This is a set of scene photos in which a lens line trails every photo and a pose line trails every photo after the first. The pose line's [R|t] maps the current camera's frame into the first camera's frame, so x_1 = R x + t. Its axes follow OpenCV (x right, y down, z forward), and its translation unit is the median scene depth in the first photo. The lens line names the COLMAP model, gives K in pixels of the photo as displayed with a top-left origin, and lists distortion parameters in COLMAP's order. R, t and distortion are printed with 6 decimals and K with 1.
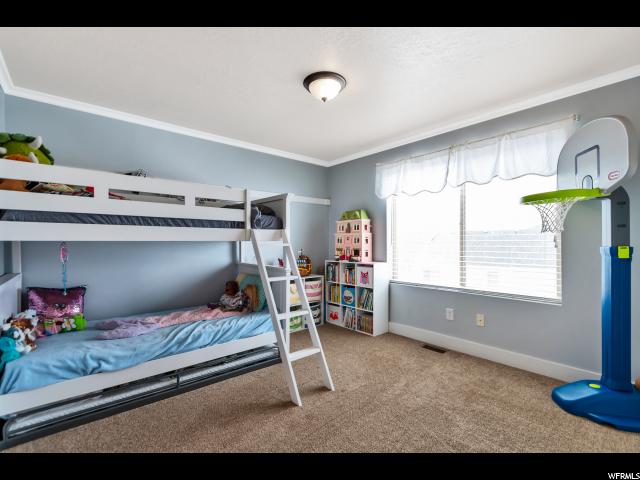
lens RADIAL K [[291.7, 0, 320.3], [0, 291.7, 240.2], [0, 0, 1]] dist [-0.012952, -0.001436]
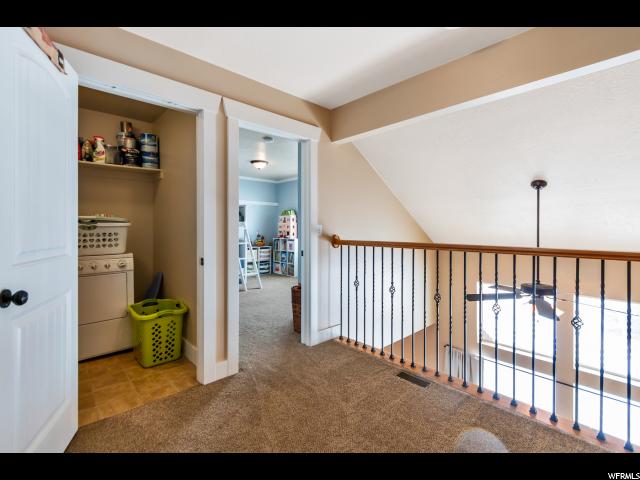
lens RADIAL K [[291.7, 0, 318.9], [0, 291.7, 226.8], [0, 0, 1]] dist [-0.012952, -0.001436]
pose [[0.998807, 0.005712, 0.048502, 0.222855], [-0.005745, 0.999983, 0.000543, -0.002079], [-0.048498, -0.000821, 0.998823, -0.827882]]
